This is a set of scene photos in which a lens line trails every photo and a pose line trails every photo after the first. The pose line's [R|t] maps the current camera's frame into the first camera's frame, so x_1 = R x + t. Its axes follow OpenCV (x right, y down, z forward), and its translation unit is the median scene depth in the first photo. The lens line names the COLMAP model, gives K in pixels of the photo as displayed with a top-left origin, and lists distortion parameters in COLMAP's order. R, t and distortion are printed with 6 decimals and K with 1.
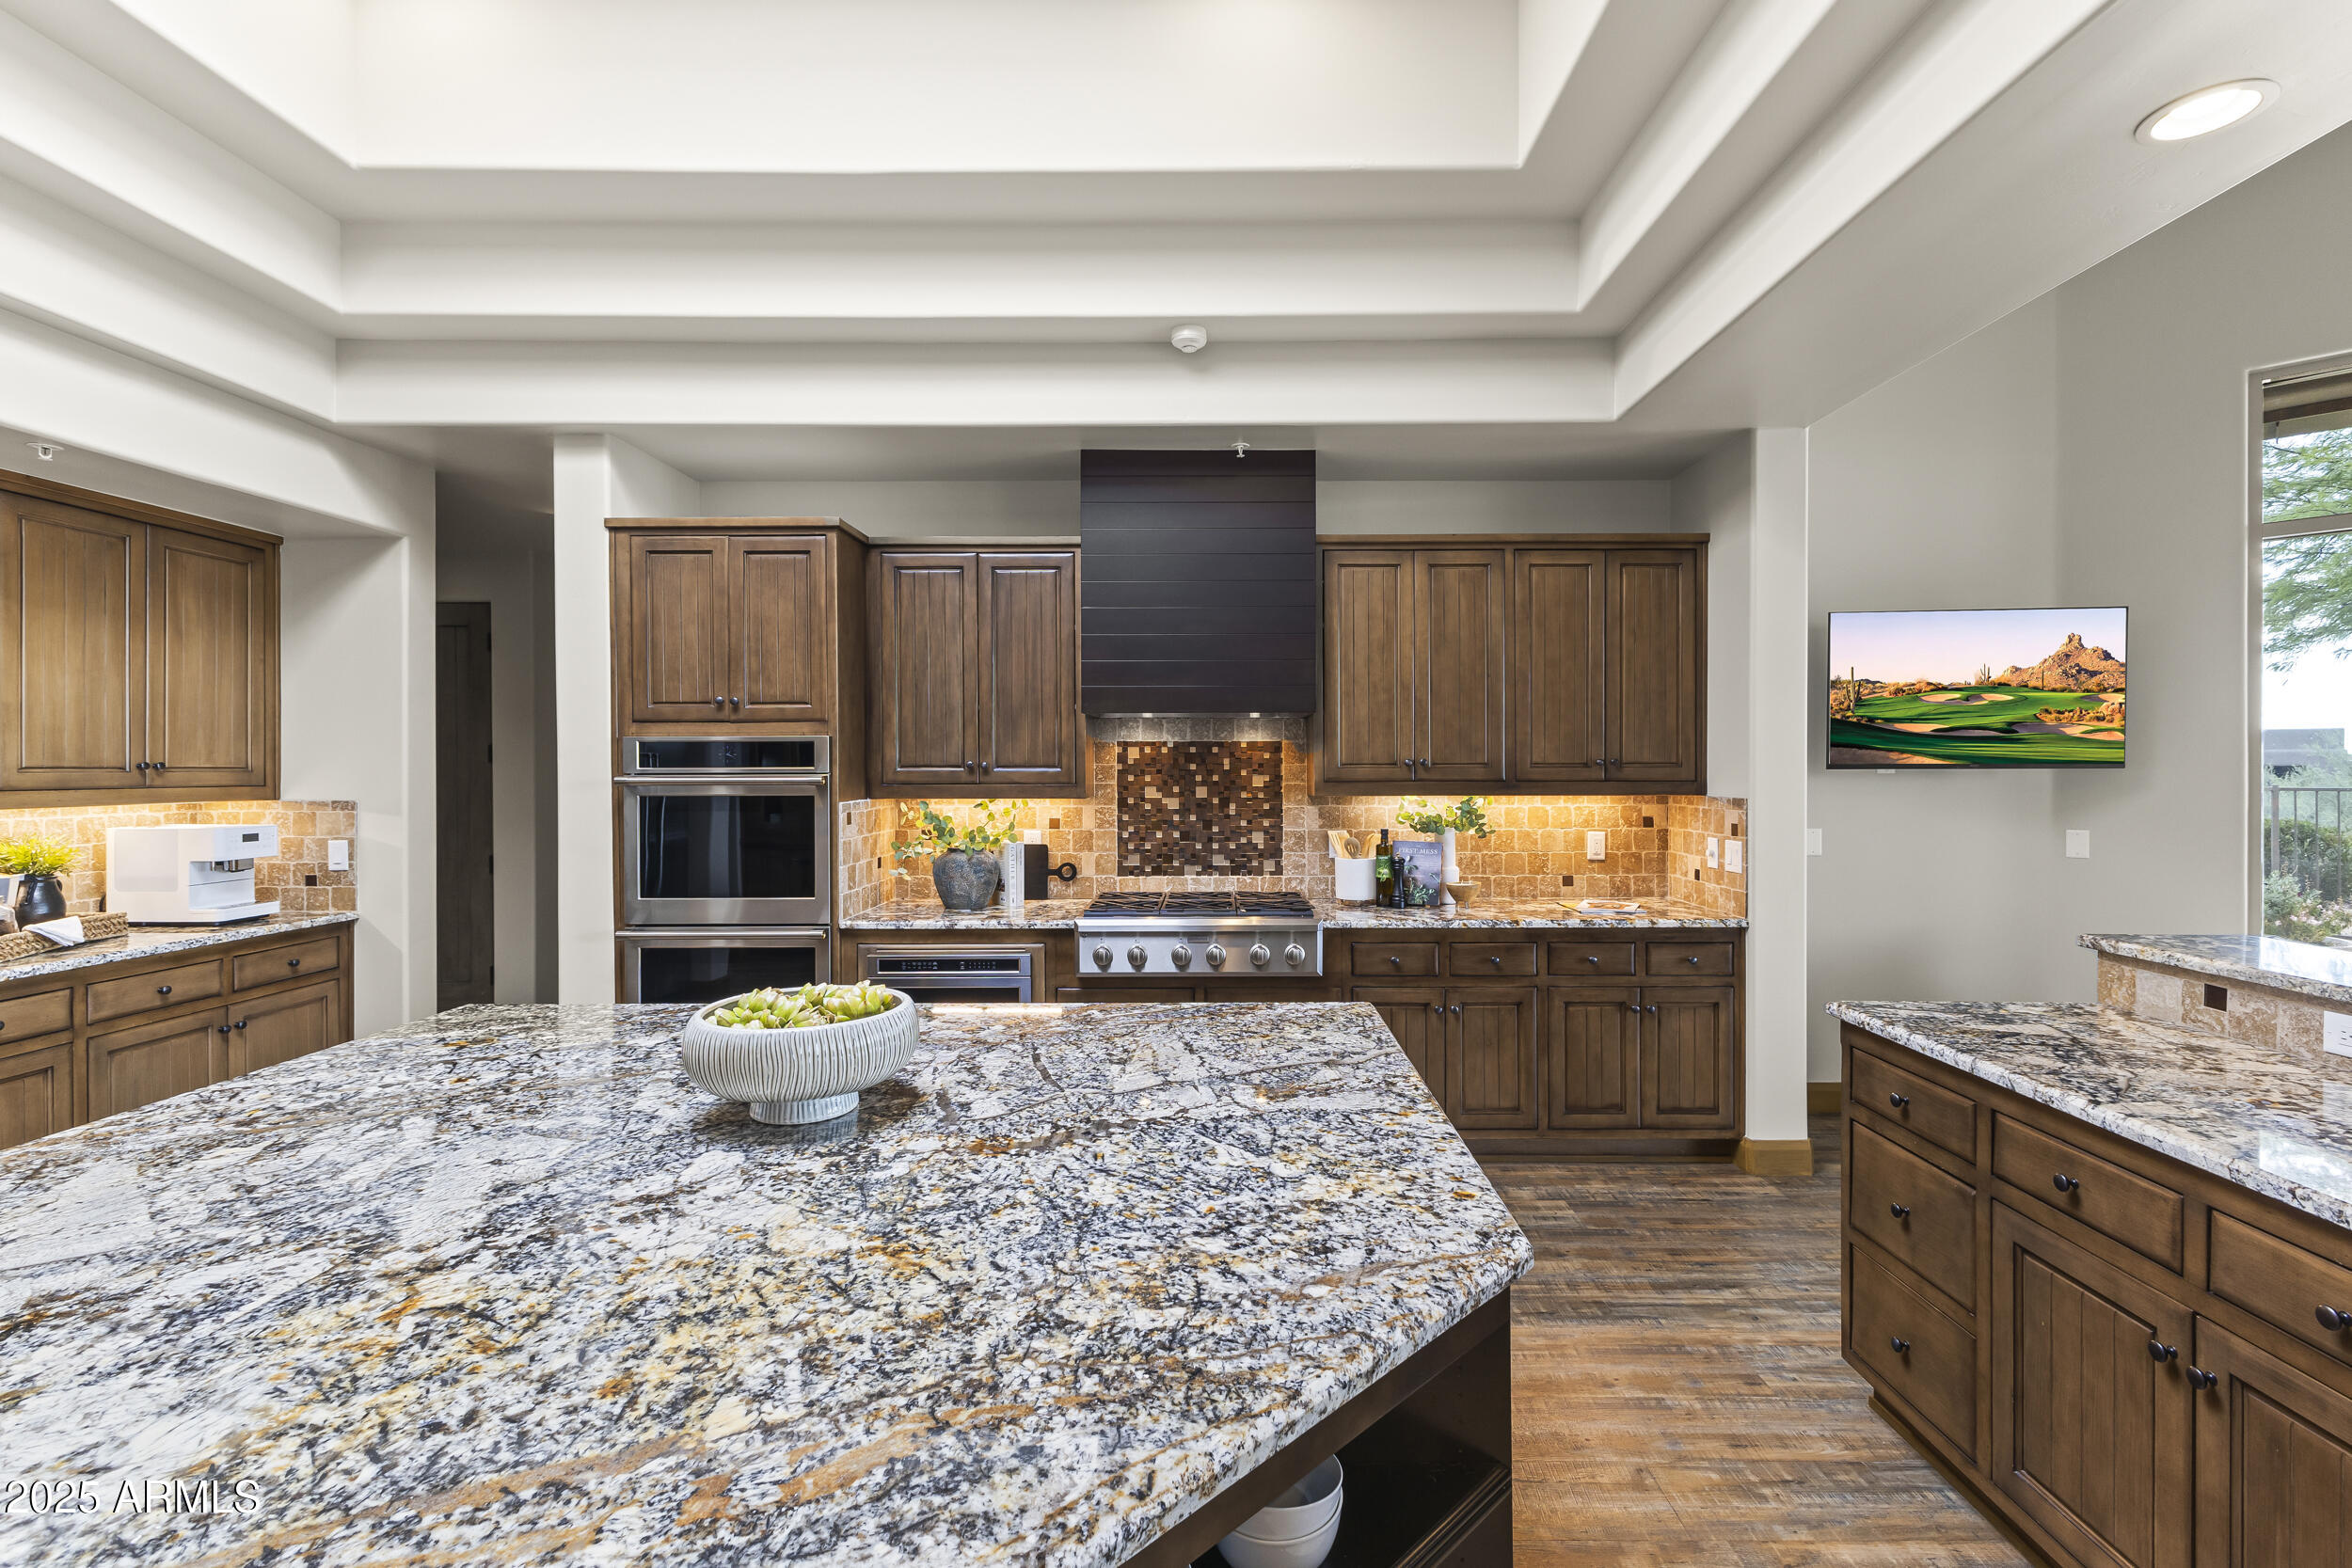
lens RADIAL K [[1007.9, 0, 1206.1], [0, 1007.9, 774.3], [0, 0, 1]] dist [0.007578, -0.002065]
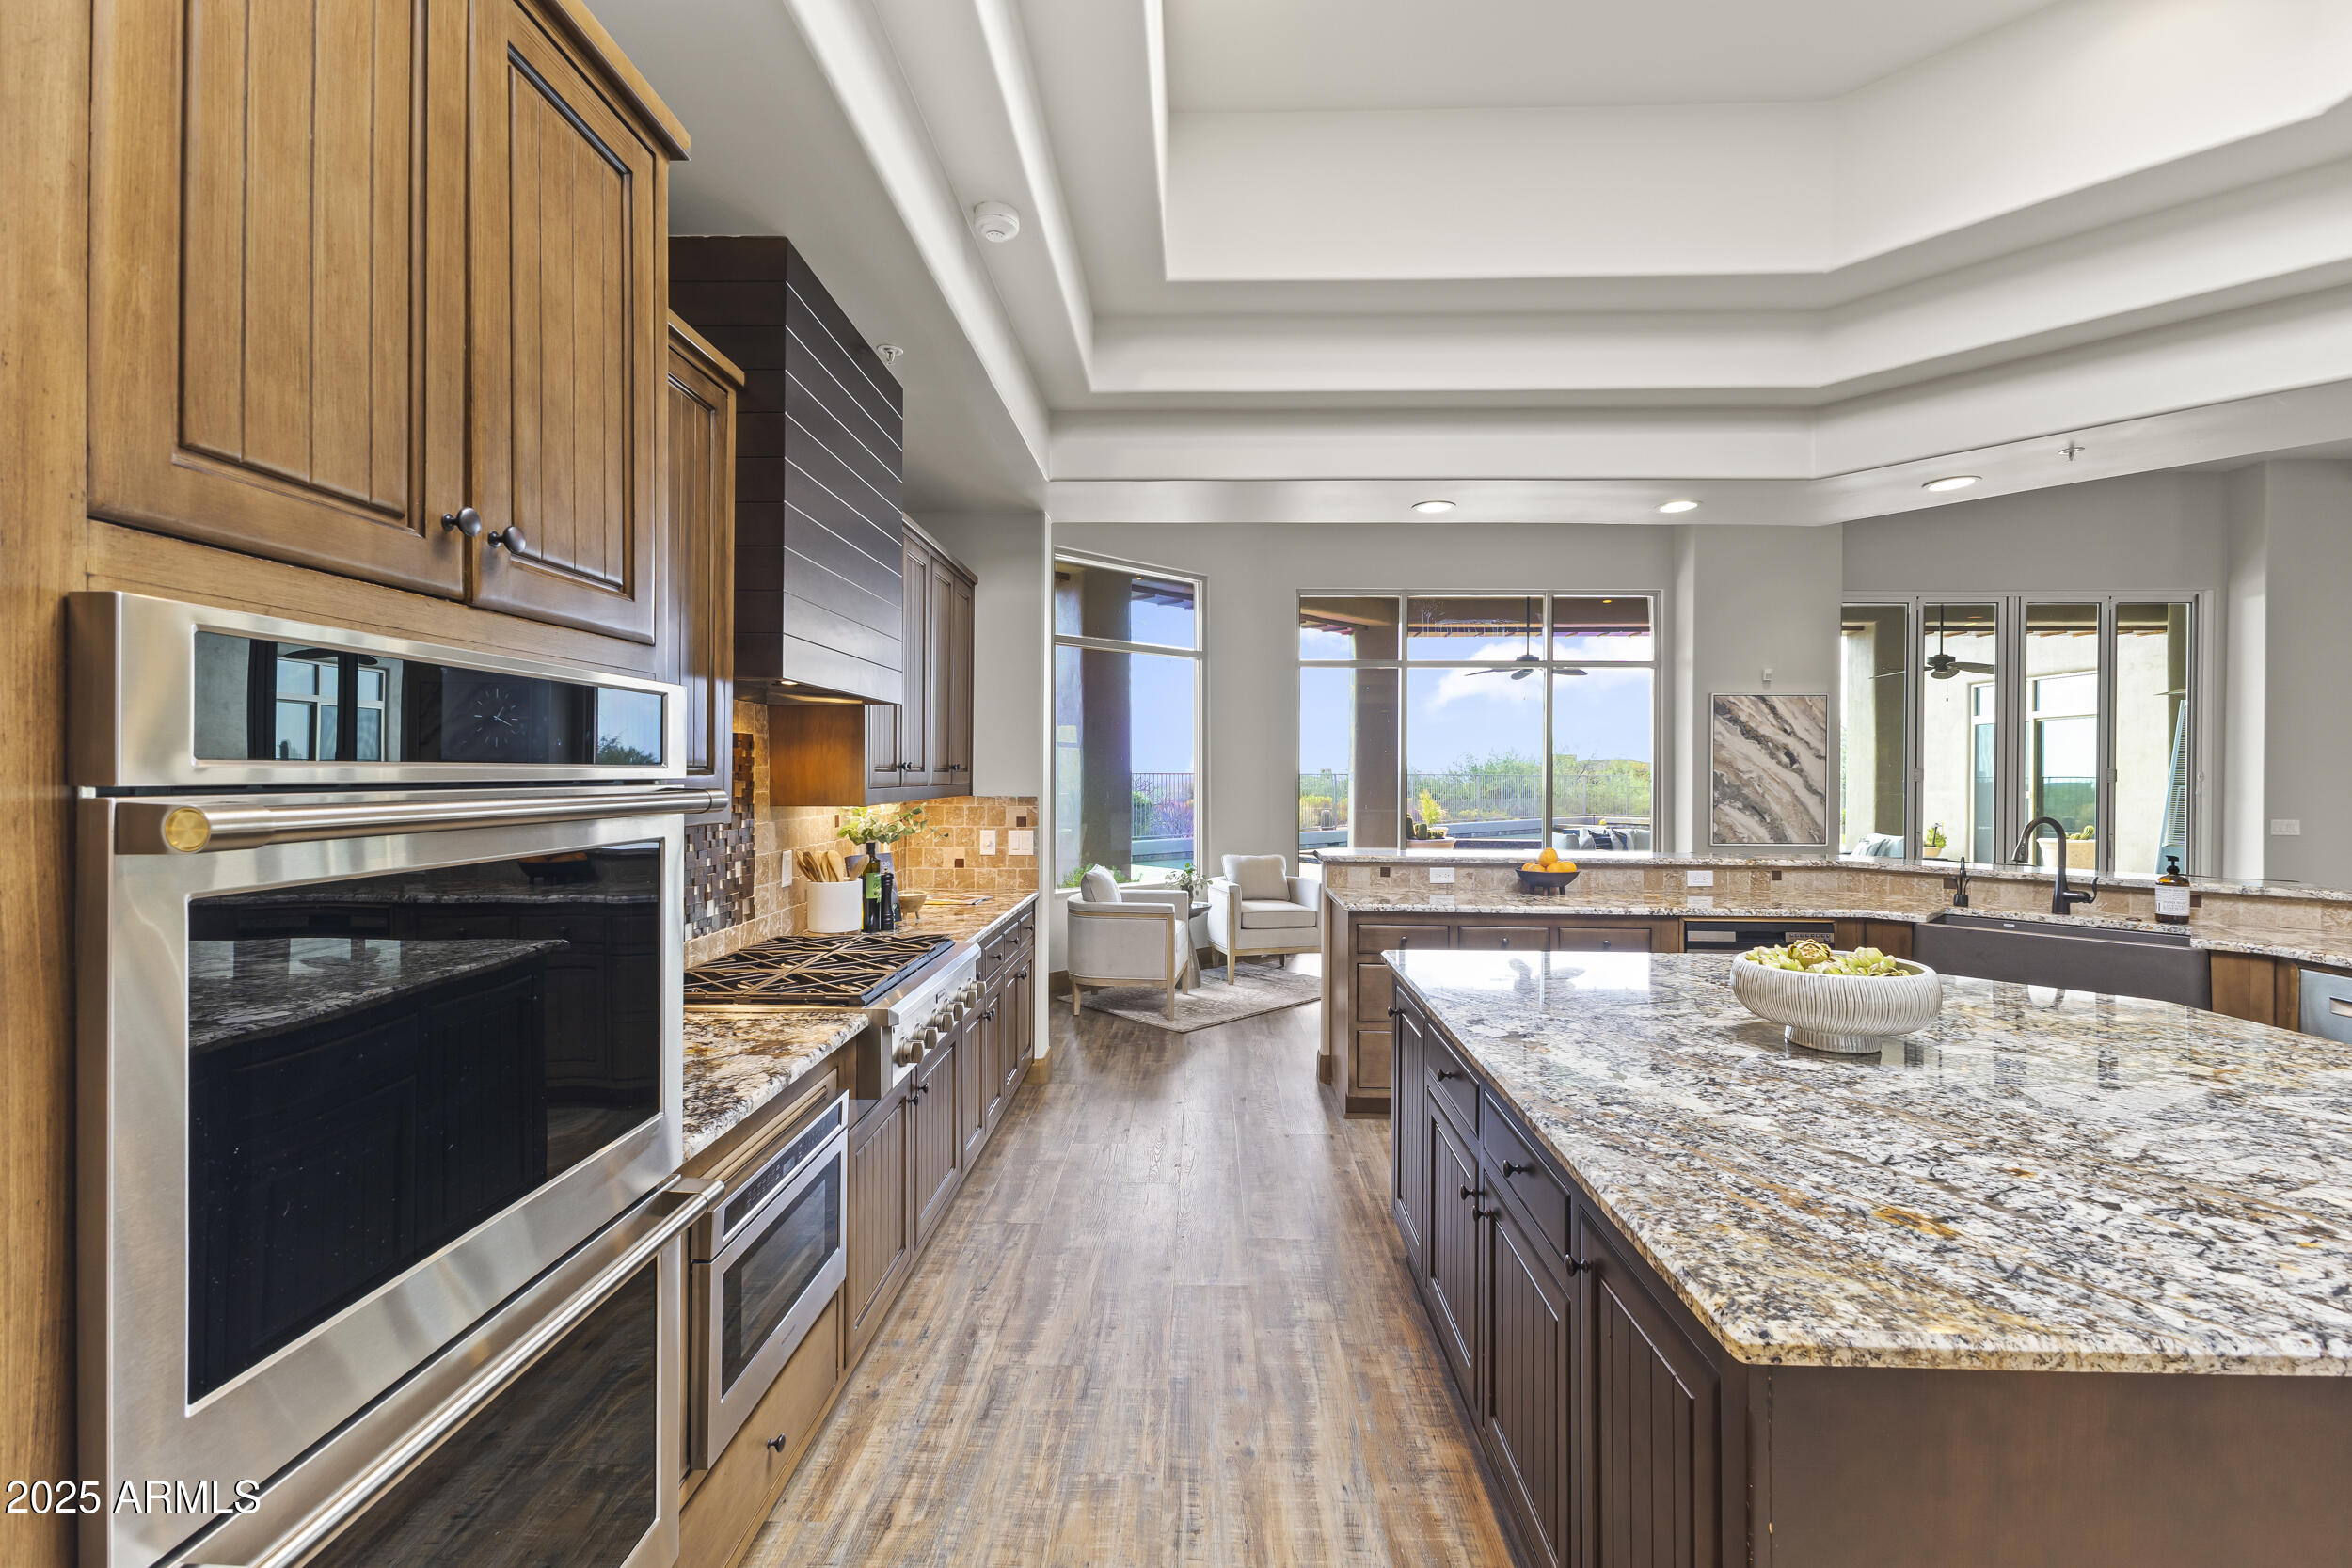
lens RADIAL K [[1007.9, 0, 1171.7], [0, 1007.9, 778.6], [0, 0, 1]] dist [0.007578, -0.002065]
pose [[0.030762, -0.003722, 0.999520, -0.690111], [0.001855, 0.999992, 0.003666, -0.002855], [-0.999525, 0.001741, 0.030768, 0.731802]]
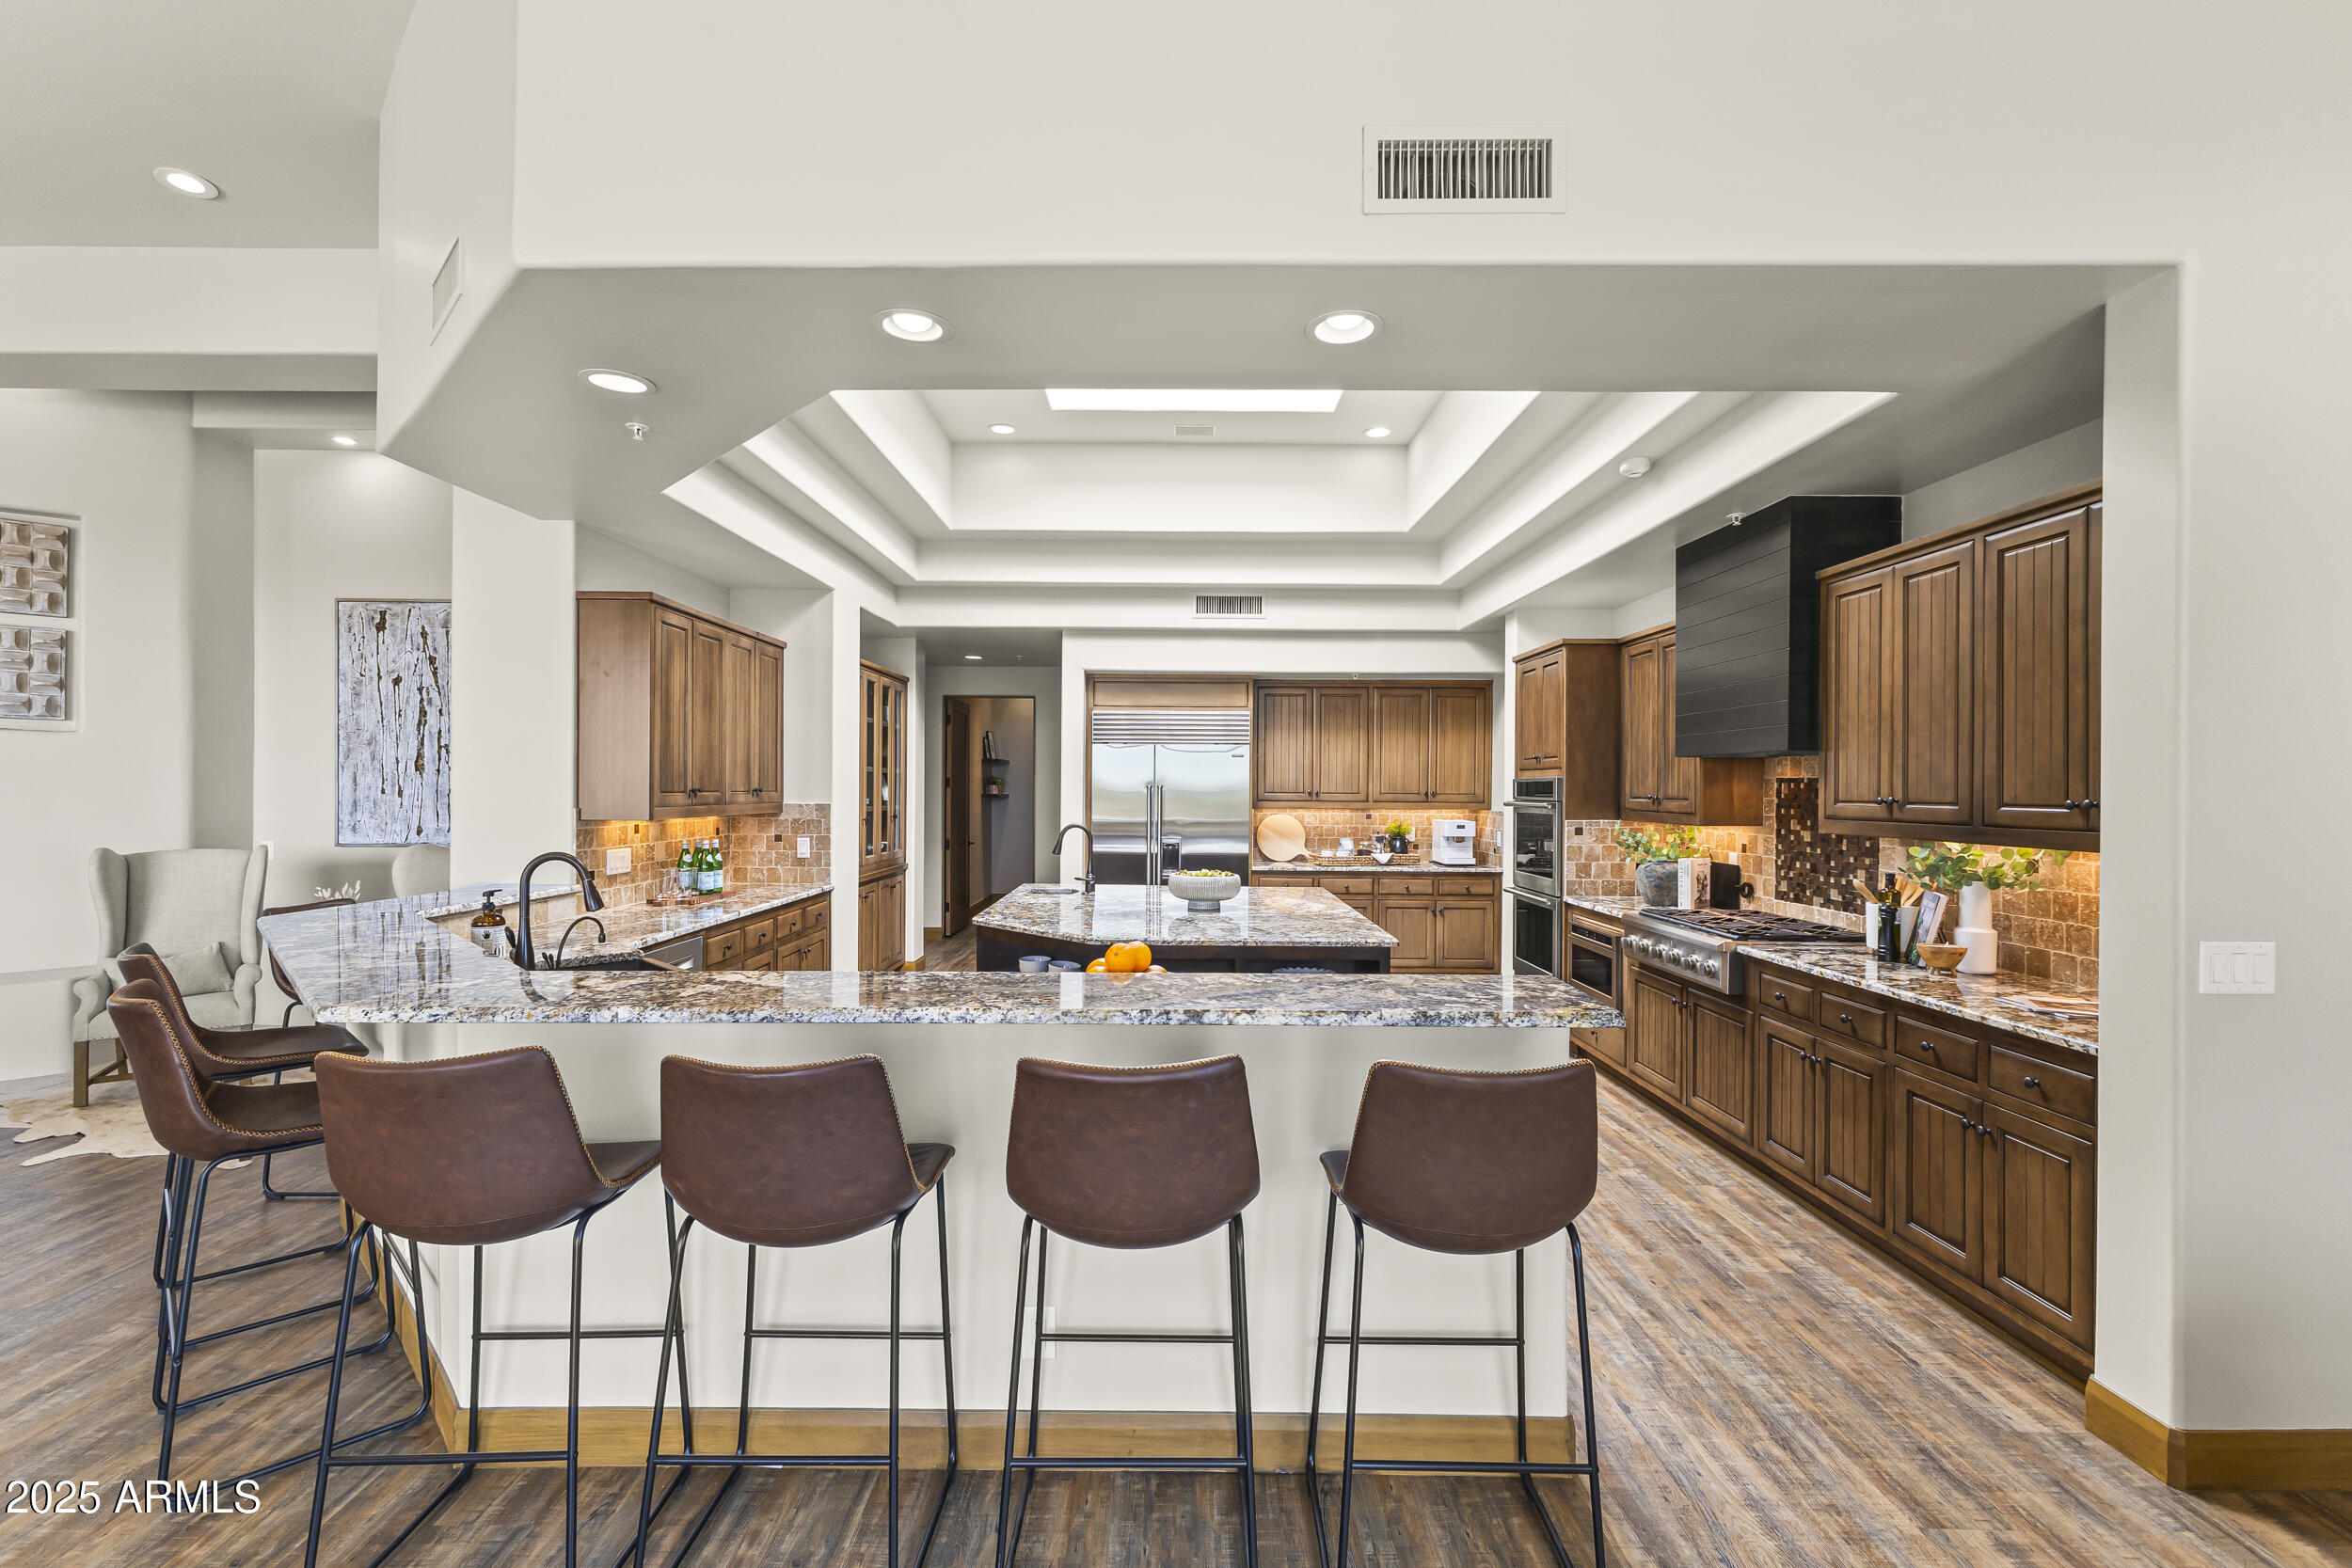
lens RADIAL K [[1007.9, 0, 1159.9], [0, 1007.9, 791.7], [0, 0, 1]] dist [0.007578, -0.002065]
pose [[-0.012469, 0.006281, -0.999903, 1.114017], [-0.013566, 0.999887, 0.006450, -0.016297], [0.999830, 0.013645, -0.012382, 0.363471]]
